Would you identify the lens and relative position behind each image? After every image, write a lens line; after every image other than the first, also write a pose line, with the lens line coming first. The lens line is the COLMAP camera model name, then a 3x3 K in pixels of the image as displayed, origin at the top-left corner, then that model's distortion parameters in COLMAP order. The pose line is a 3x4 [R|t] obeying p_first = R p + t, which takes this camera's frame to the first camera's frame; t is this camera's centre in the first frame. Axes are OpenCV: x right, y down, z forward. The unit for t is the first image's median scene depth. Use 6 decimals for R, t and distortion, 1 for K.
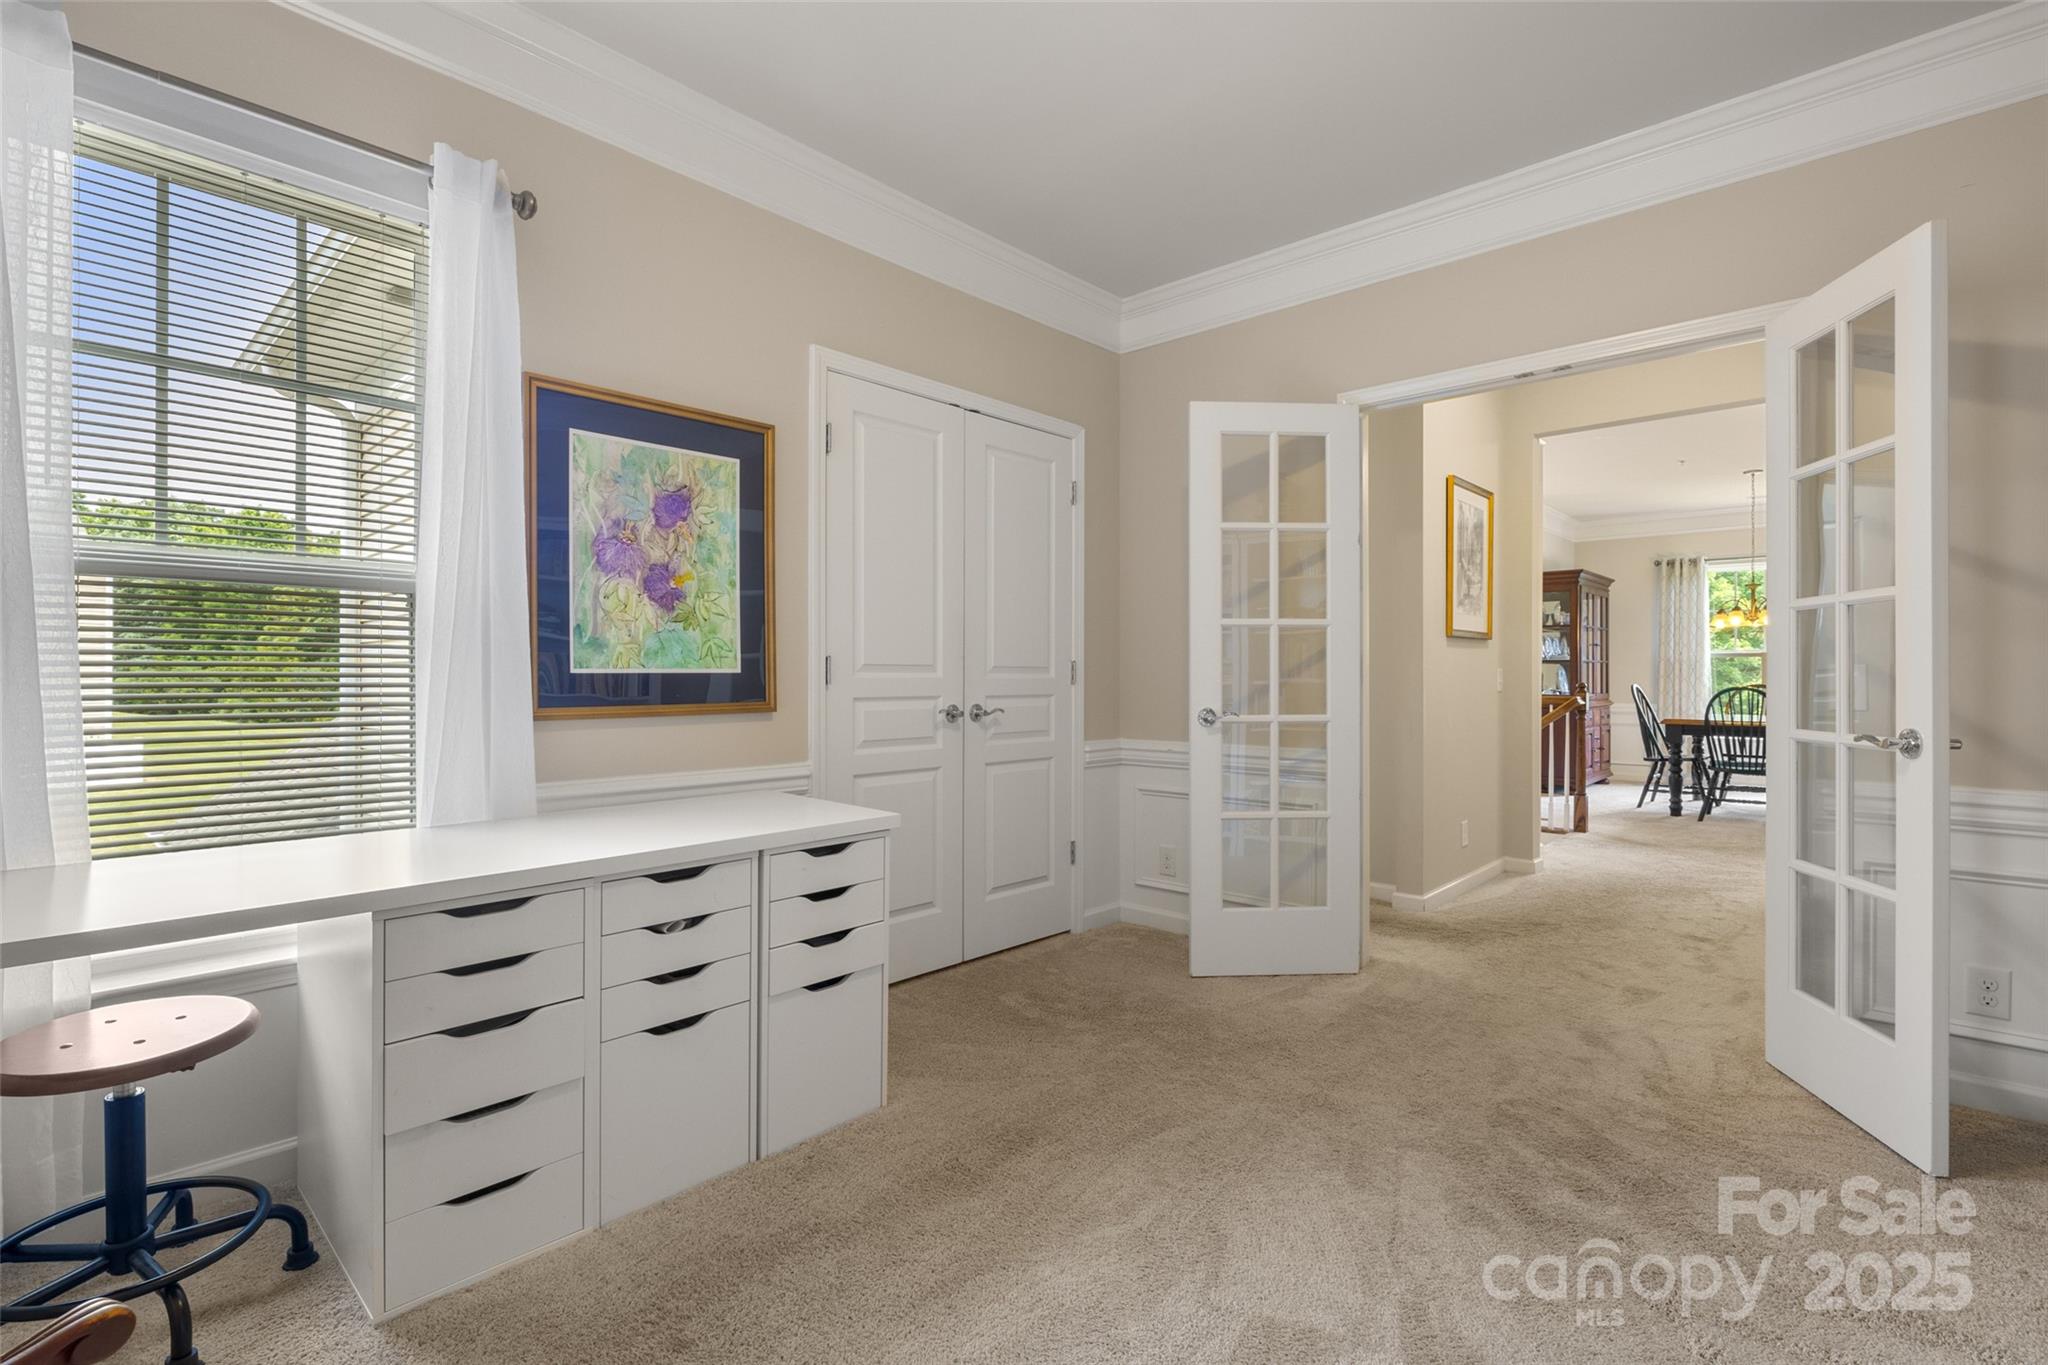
lens RADIAL K [[940.7, 0, 1028.4], [0, 940.7, 675.8], [0, 0, 1]] dist [0.004561, 0.000481]
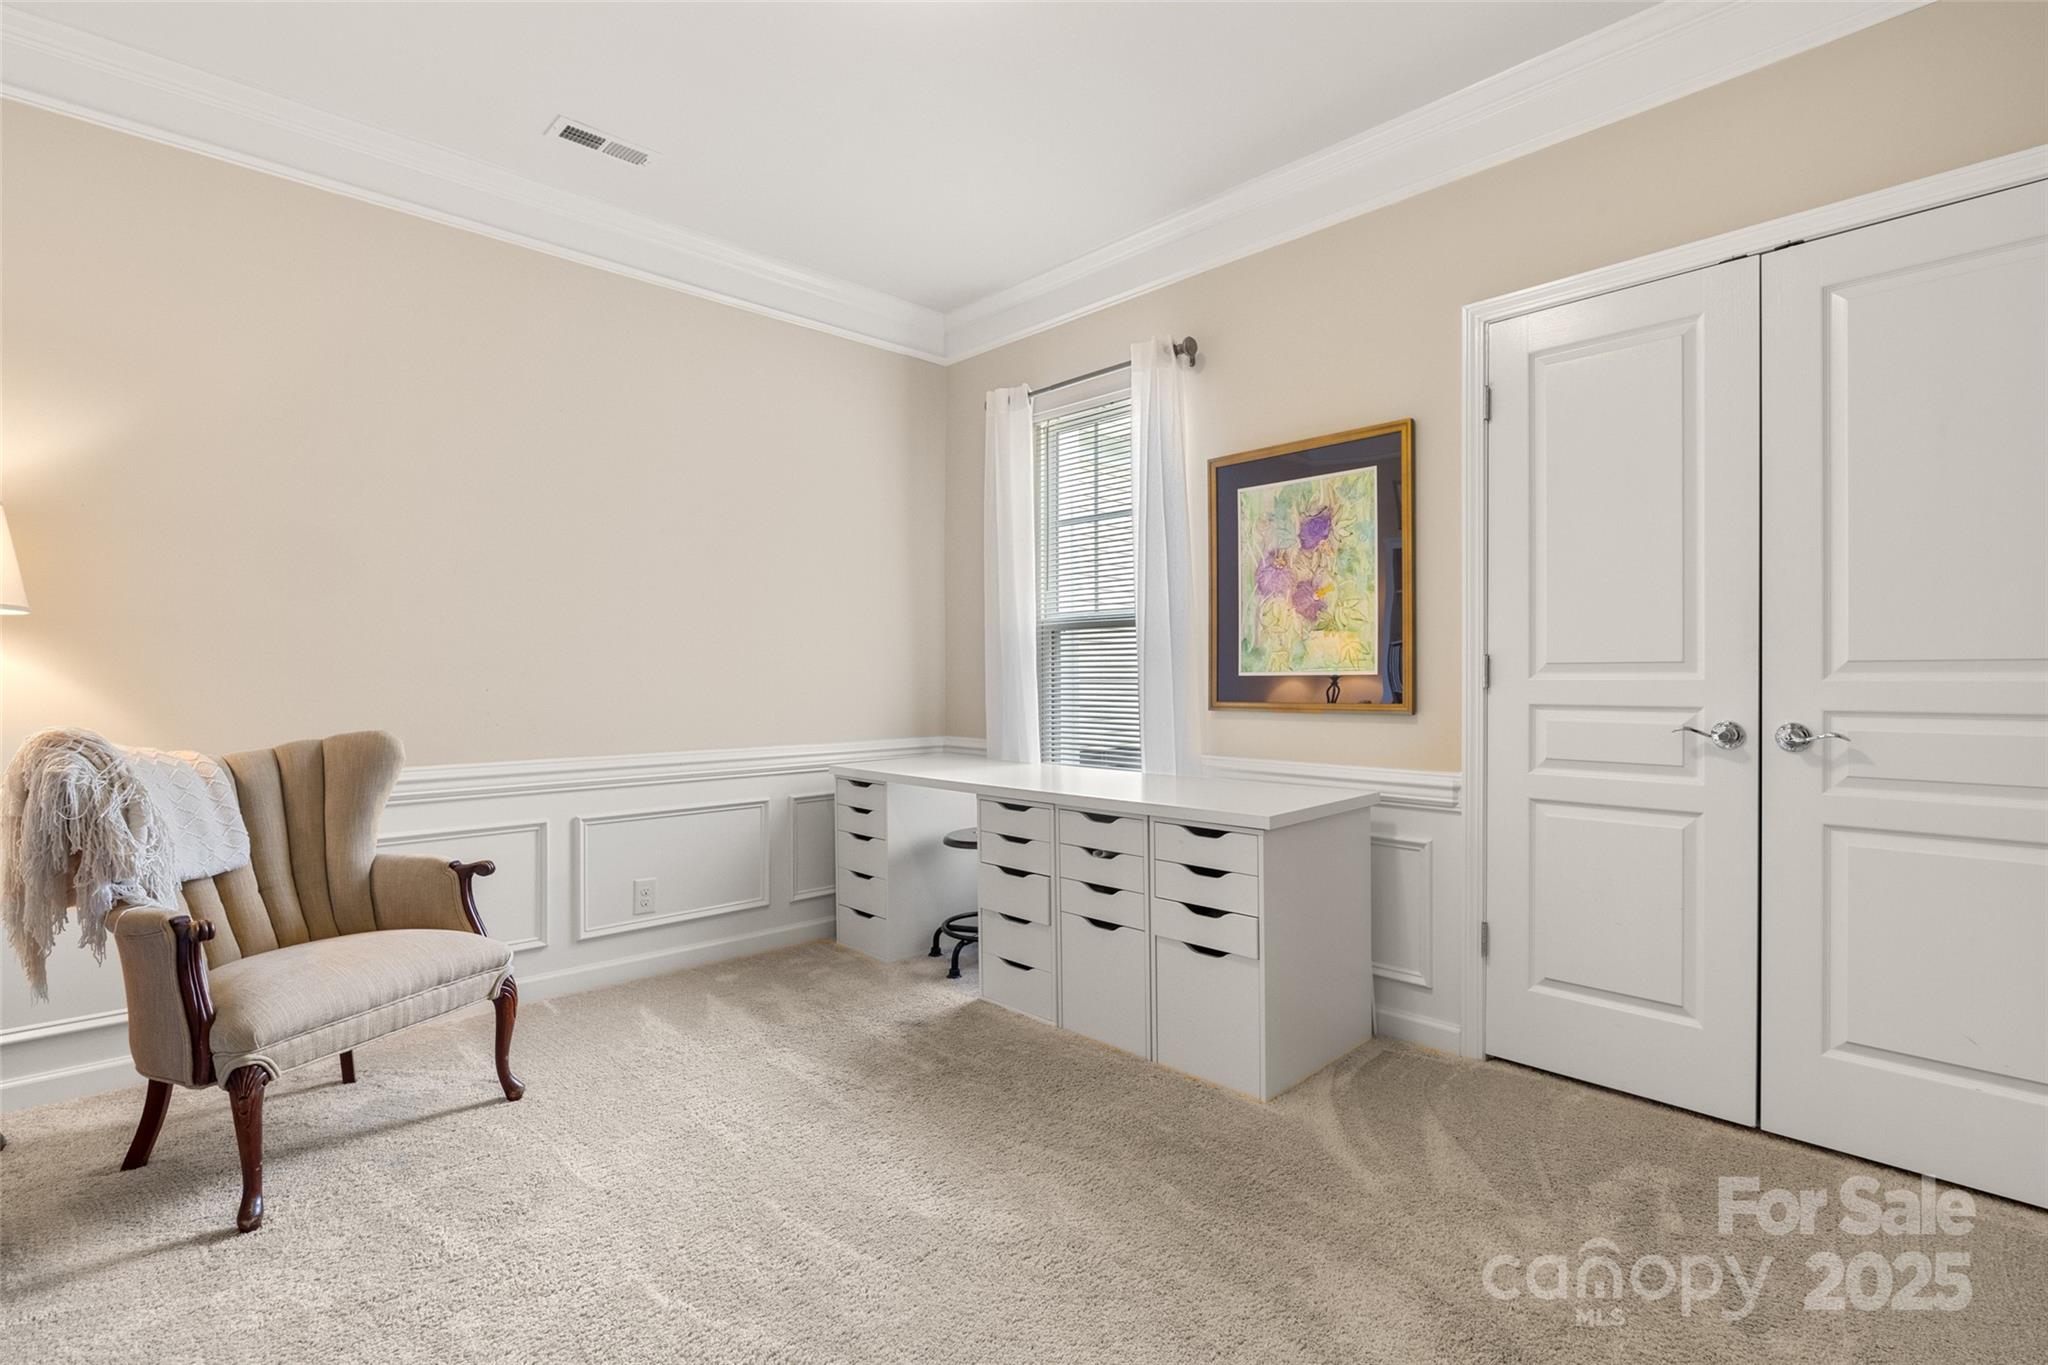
lens RADIAL K [[940.7, 0, 1028.5], [0, 940.7, 683.4], [0, 0, 1]] dist [0.004561, 0.000481]
pose [[-0.050469, 0.002335, -0.998723, 0.780066], [-0.001579, 0.999996, 0.002418, 0.004717], [0.998724, 0.001699, -0.050465, 0.717647]]
